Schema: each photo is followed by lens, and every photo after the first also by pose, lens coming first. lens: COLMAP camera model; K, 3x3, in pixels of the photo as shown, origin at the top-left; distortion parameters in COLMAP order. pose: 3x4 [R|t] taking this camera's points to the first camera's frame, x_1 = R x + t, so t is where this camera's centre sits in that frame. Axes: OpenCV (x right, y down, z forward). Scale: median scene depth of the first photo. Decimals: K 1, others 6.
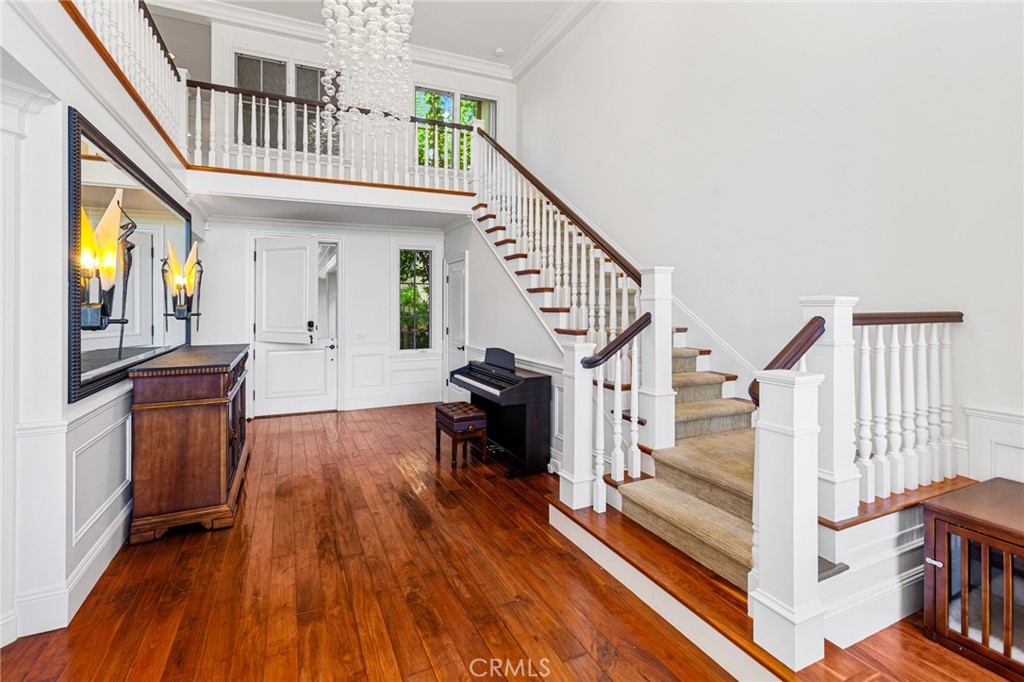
lens RADIAL K [[468.5, 0, 507.2], [0, 468.5, 299.9], [0, 0, 1]] dist [-0.000176, 0.000928]
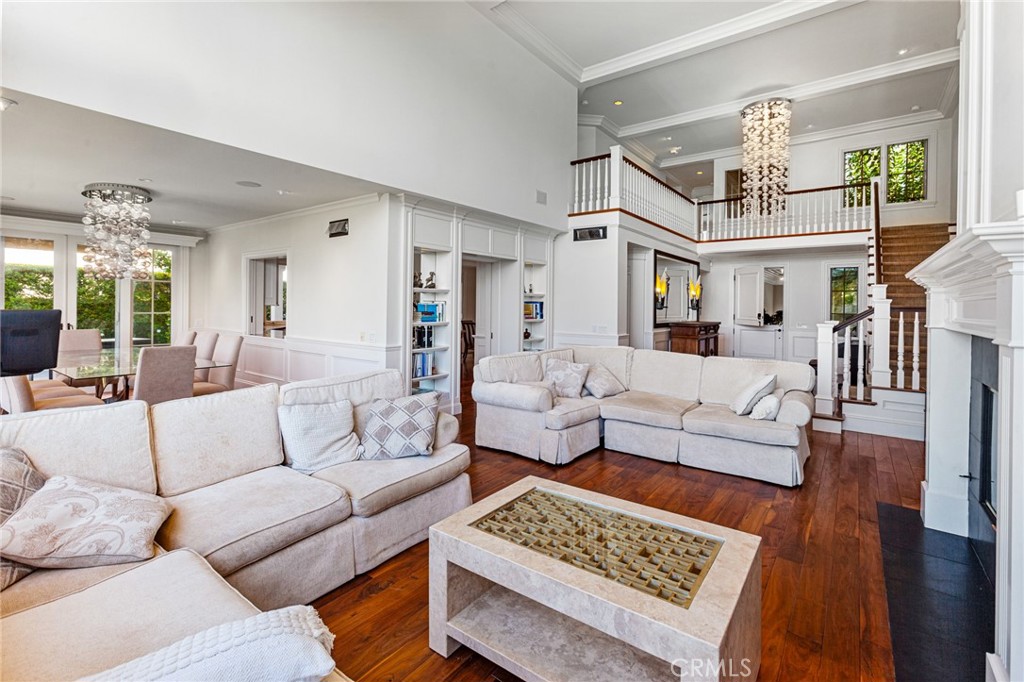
lens RADIAL K [[468.5, 0, 507.2], [0, 468.5, 299.9], [0, 0, 1]] dist [-0.000176, 0.000928]
pose [[0.469349, 0.000288, -0.883013, 0.766643], [-0.007147, 0.999968, -0.003473, 0.006493], [0.882984, 0.007940, 0.469336, -0.754675]]
